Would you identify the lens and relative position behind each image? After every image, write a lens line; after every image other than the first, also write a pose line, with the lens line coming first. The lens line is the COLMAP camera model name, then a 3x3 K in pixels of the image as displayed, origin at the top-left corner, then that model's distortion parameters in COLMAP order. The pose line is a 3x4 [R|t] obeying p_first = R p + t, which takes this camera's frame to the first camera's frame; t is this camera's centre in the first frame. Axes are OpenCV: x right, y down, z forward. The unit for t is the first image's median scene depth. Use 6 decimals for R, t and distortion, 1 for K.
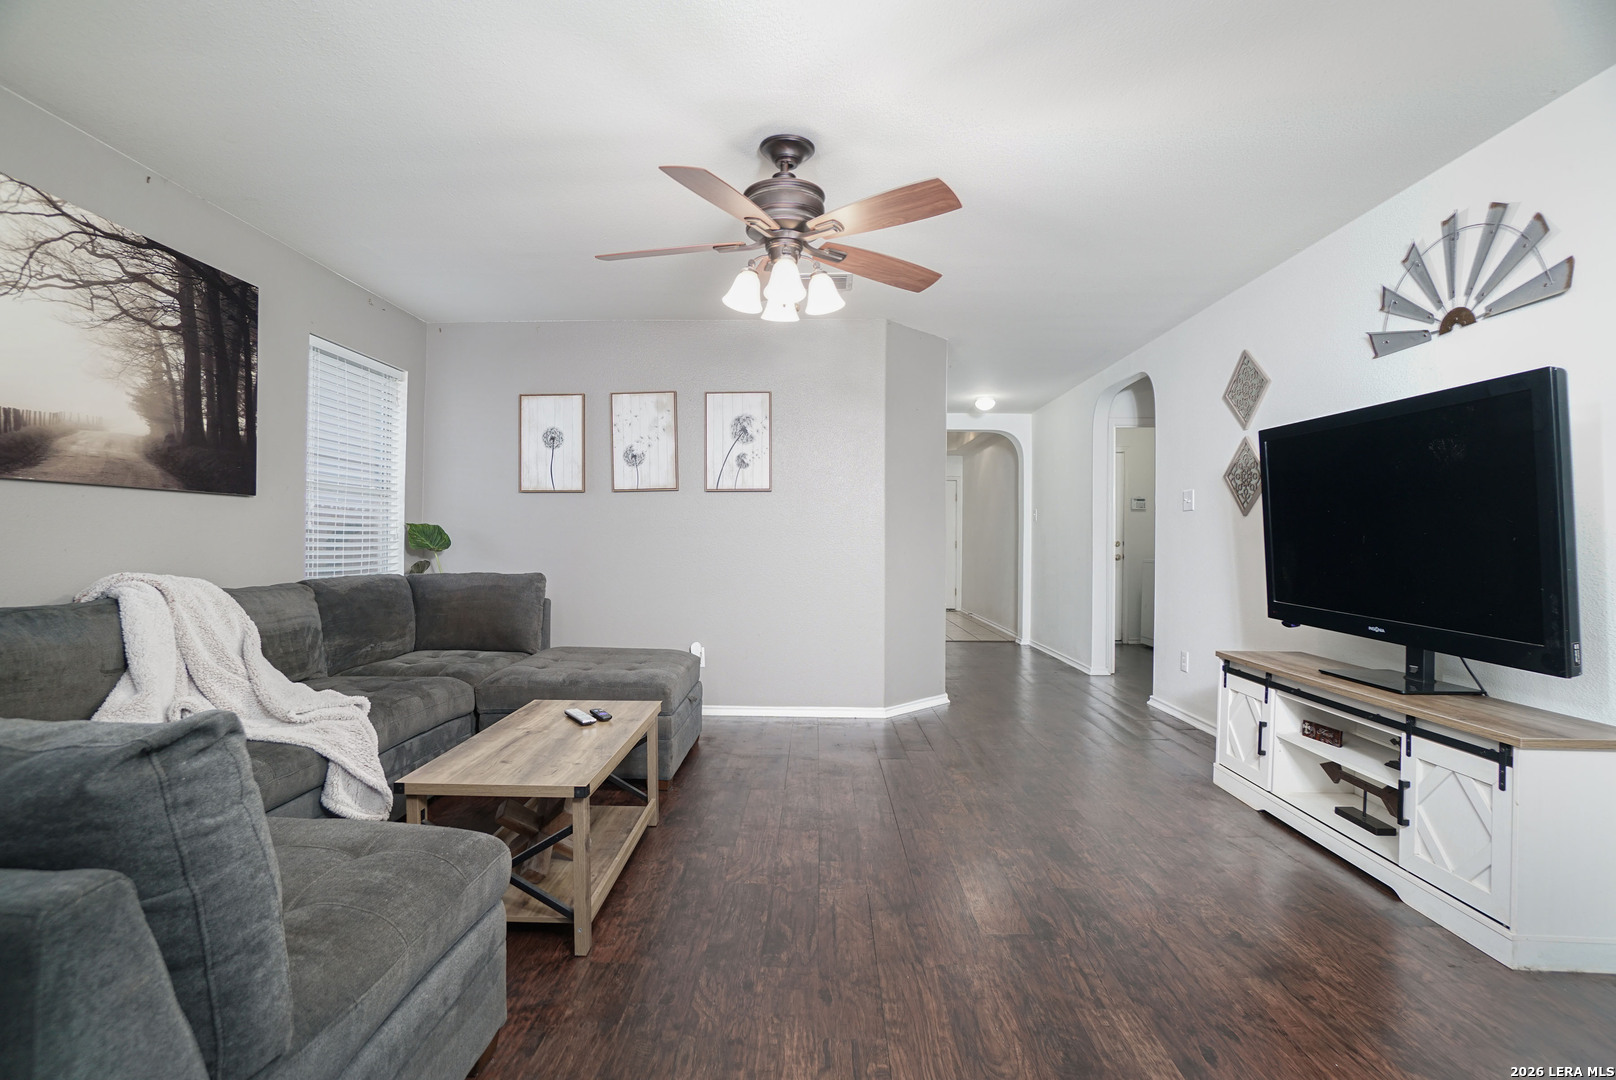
lens RADIAL K [[751.0, 0, 796.6], [0, 751.0, 537.0], [0, 0, 1]] dist [-0.020549, 0.000808]
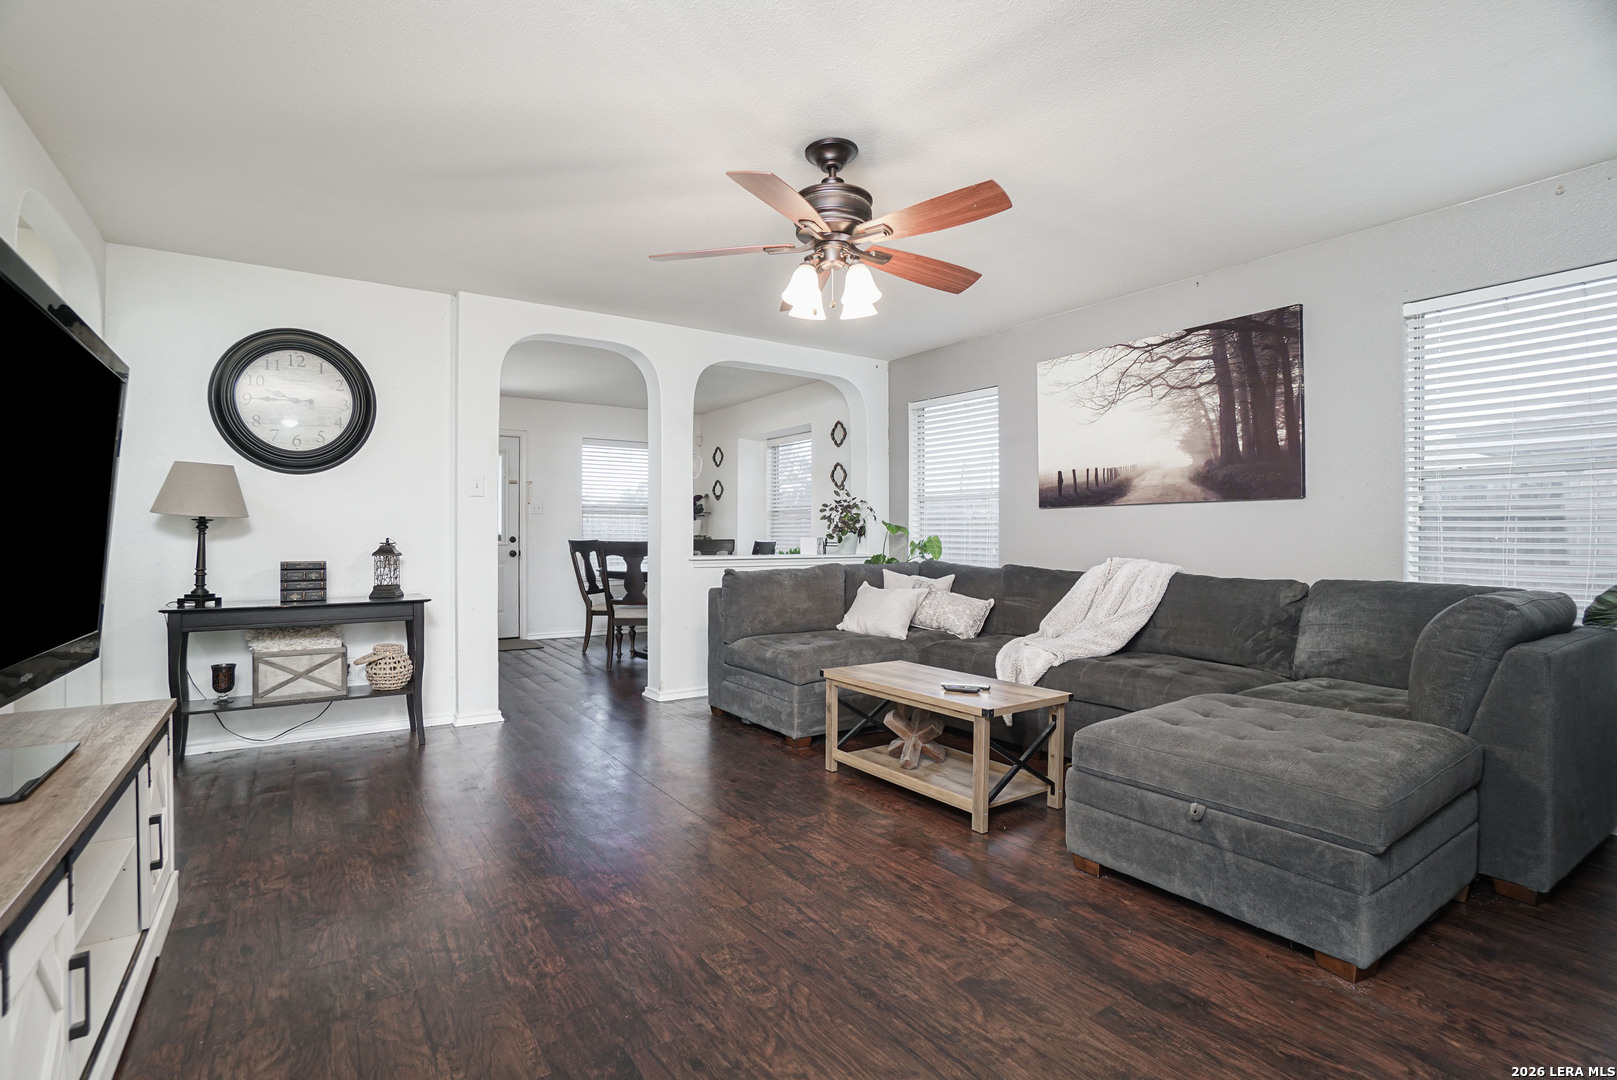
lens RADIAL K [[751.4, 0, 800.7], [0, 751.4, 543.8], [0, 0, 1]] dist [-0.020549, 0.000808]
pose [[-0.803823, 0.001019, -0.594868, 0.582431], [-0.002007, 0.999988, 0.004425, 0.010566], [0.594865, 0.004751, -0.803812, 1.679165]]
